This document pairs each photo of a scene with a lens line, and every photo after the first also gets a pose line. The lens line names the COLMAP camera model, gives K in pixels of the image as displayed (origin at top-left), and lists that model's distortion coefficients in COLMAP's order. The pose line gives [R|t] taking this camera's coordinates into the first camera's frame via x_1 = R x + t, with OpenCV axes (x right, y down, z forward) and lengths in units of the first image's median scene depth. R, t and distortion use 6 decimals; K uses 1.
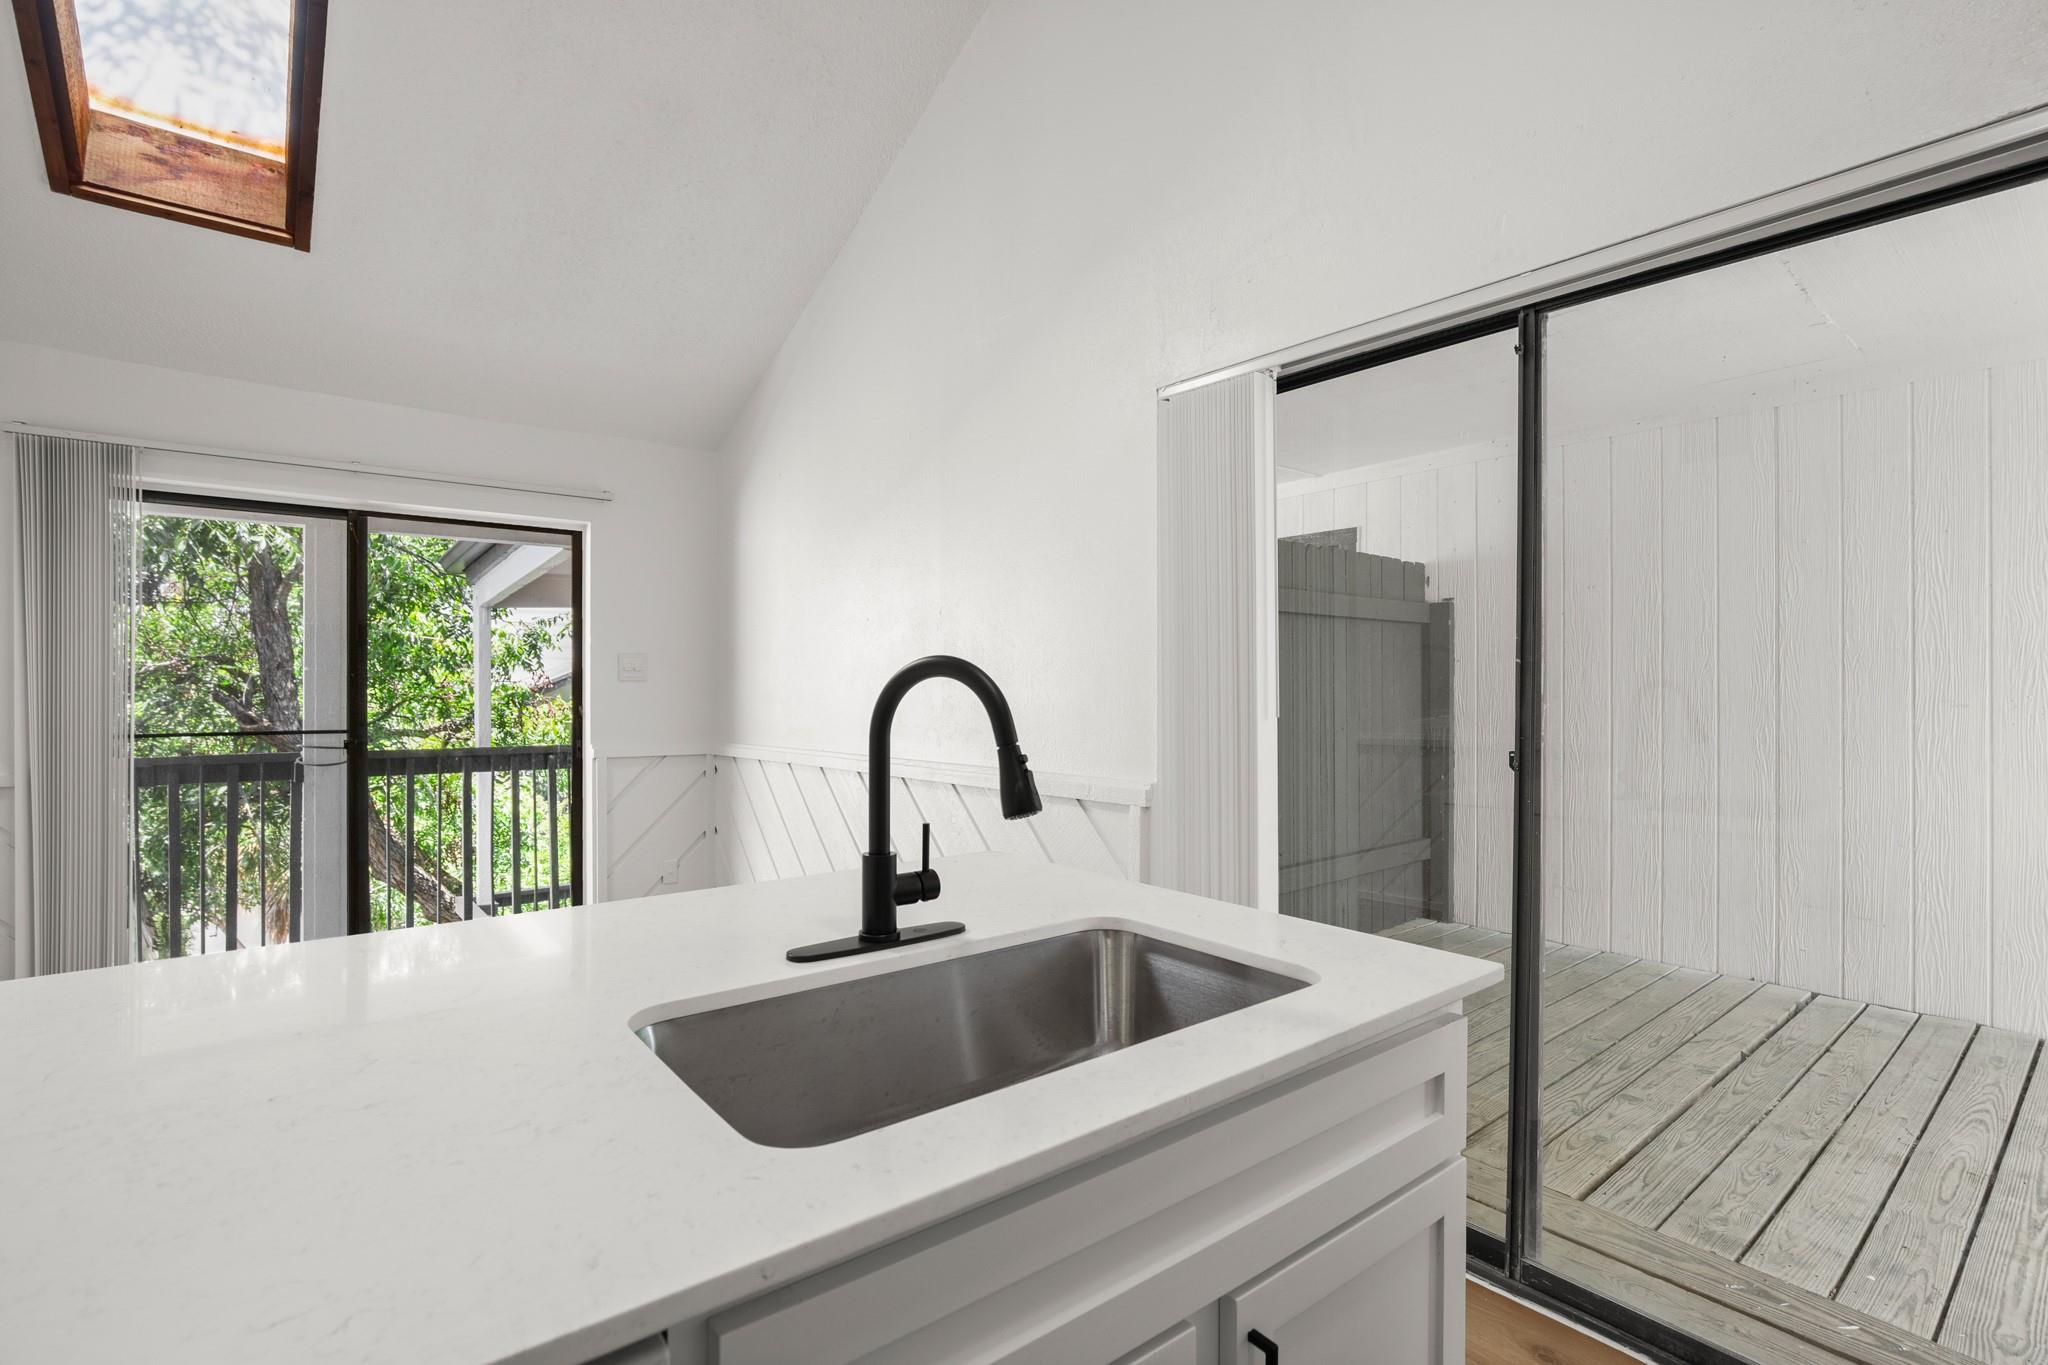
lens RADIAL K [[949.5, 0, 1040.6], [0, 949.5, 686.2], [0, 0, 1]] dist [-0.003297, -0.000067]
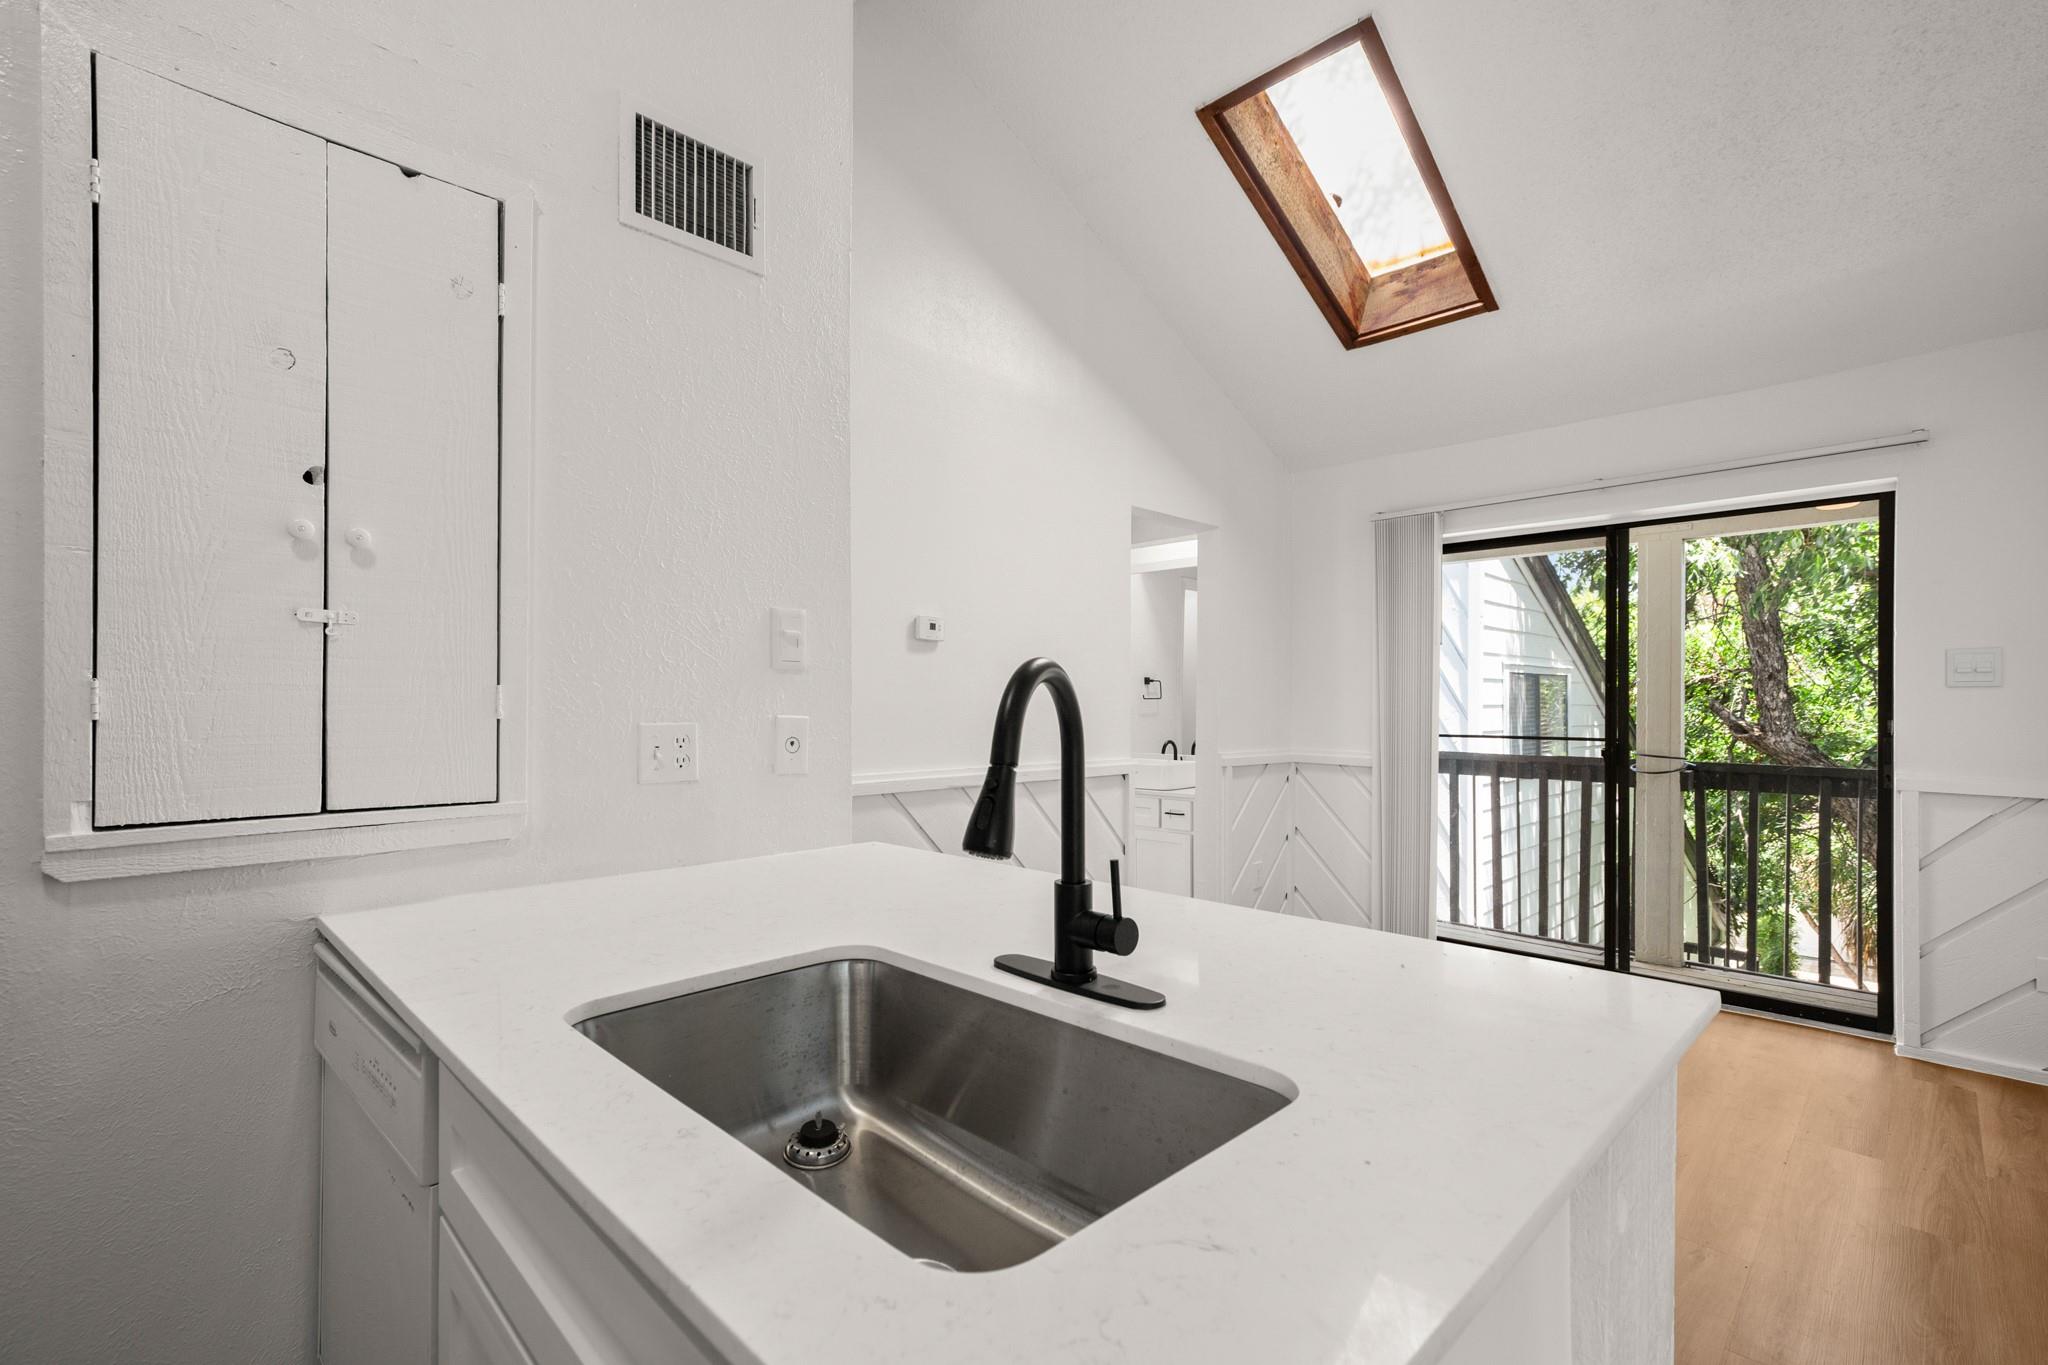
lens RADIAL K [[925.1, 0, 1026.0], [0, 925.1, 700.4], [0, 0, 1]] dist [0.000747, 0.000540]
pose [[0.097472, 0.000297, -0.995238, 0.250135], [0.003119, 0.999995, 0.000604, 0.002318], [0.995233, -0.003163, 0.097471, 0.316672]]
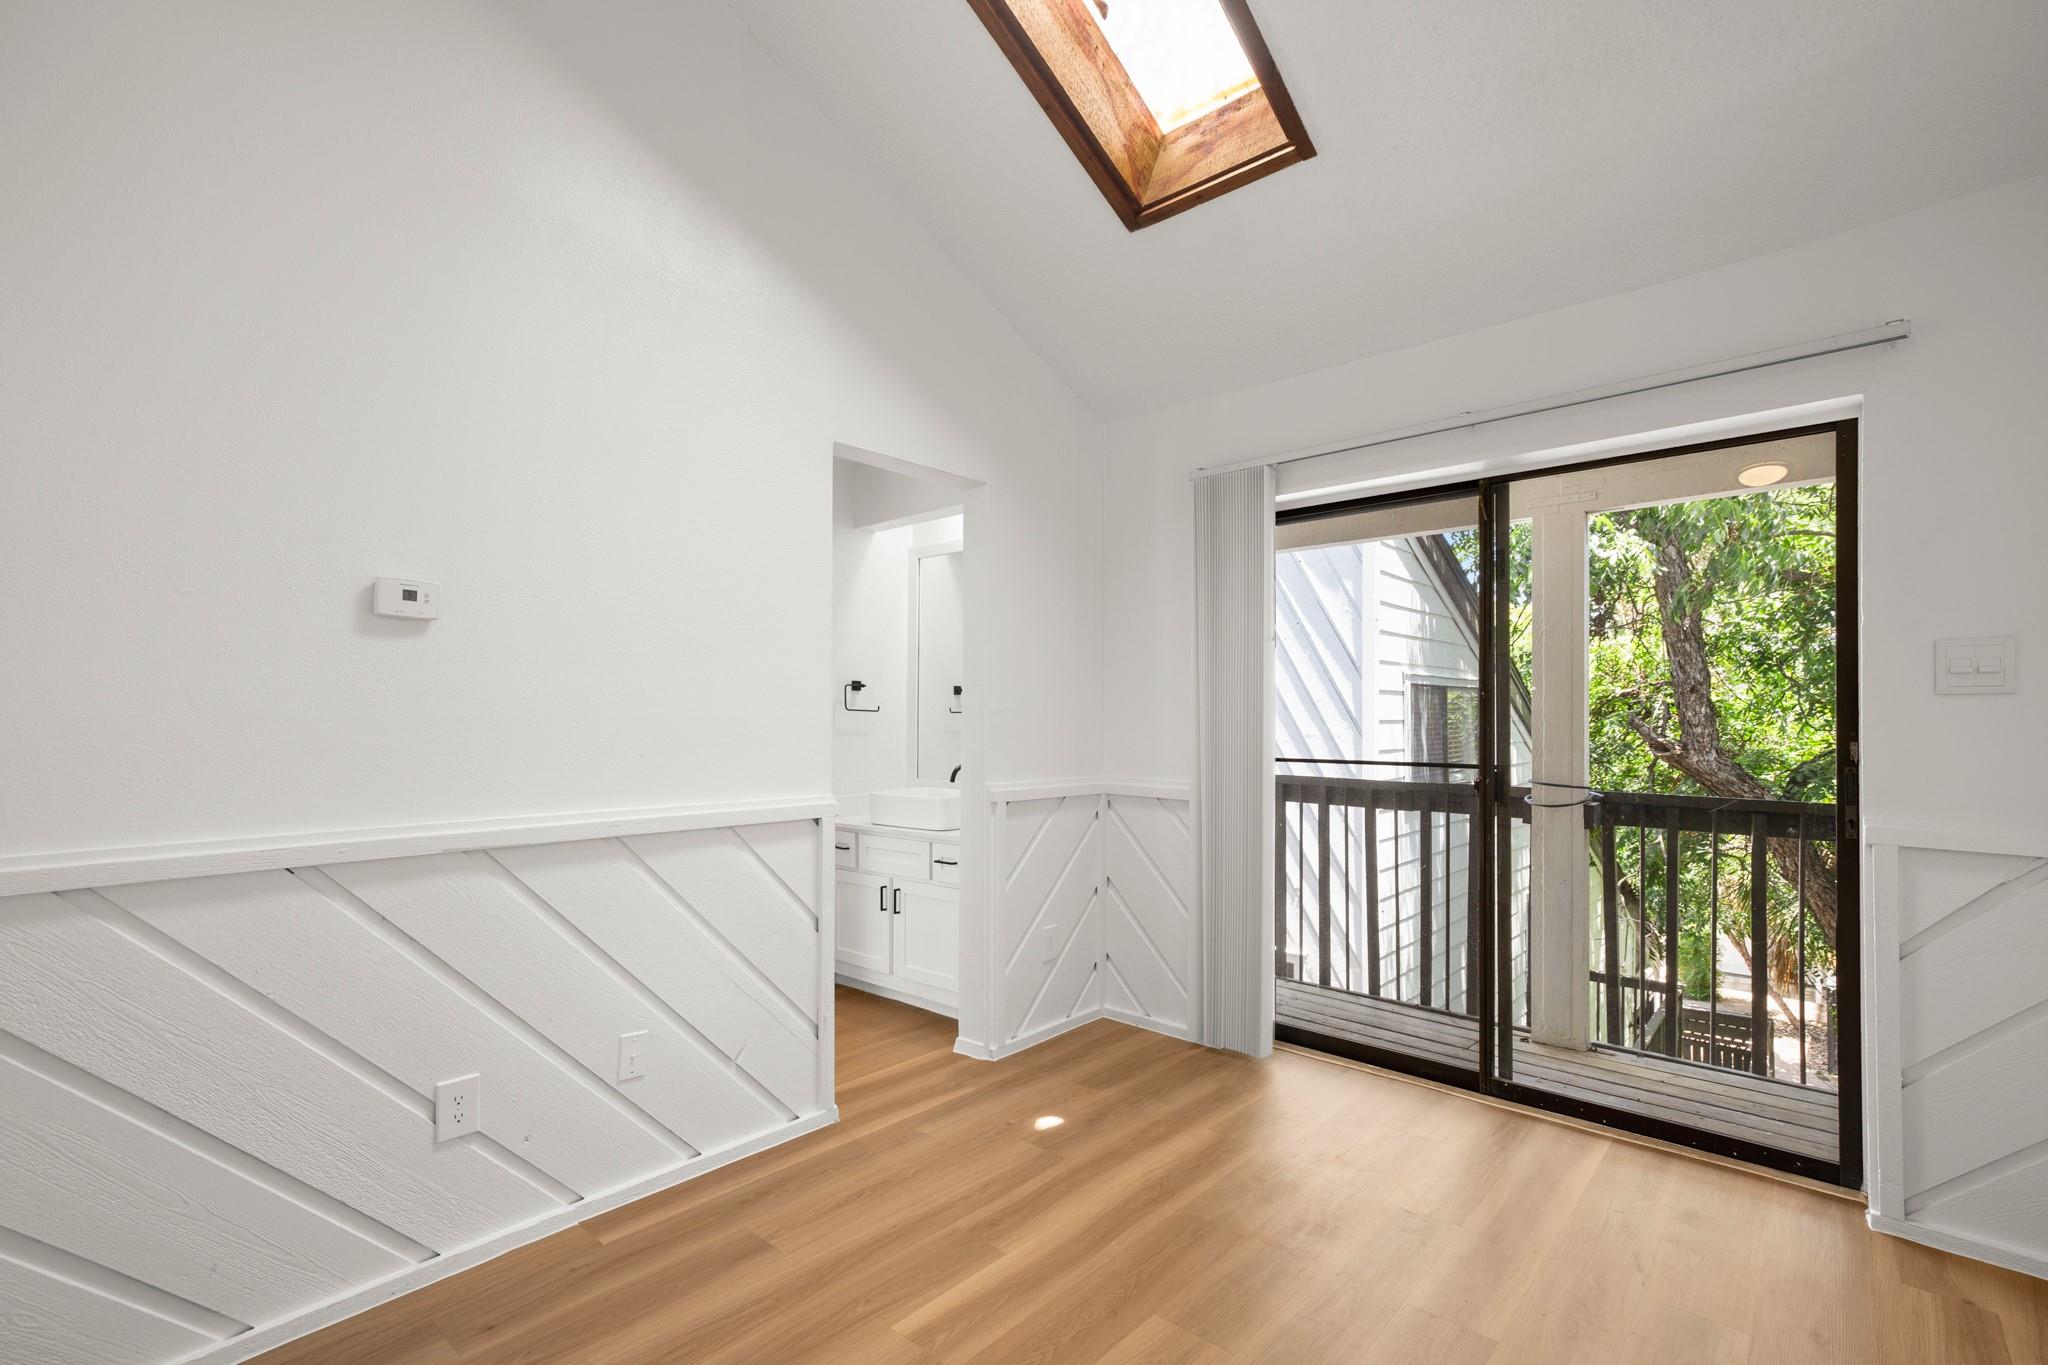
lens RADIAL K [[921.5, 0, 1031.6], [0, 921.5, 706.8], [0, 0, 1]] dist [-0.000528, -0.000148]
pose [[0.152019, -0.009248, -0.988334, -0.055888], [0.002553, 0.999957, -0.008964, 0.005082], [0.988374, -0.001160, 0.152036, 0.616935]]
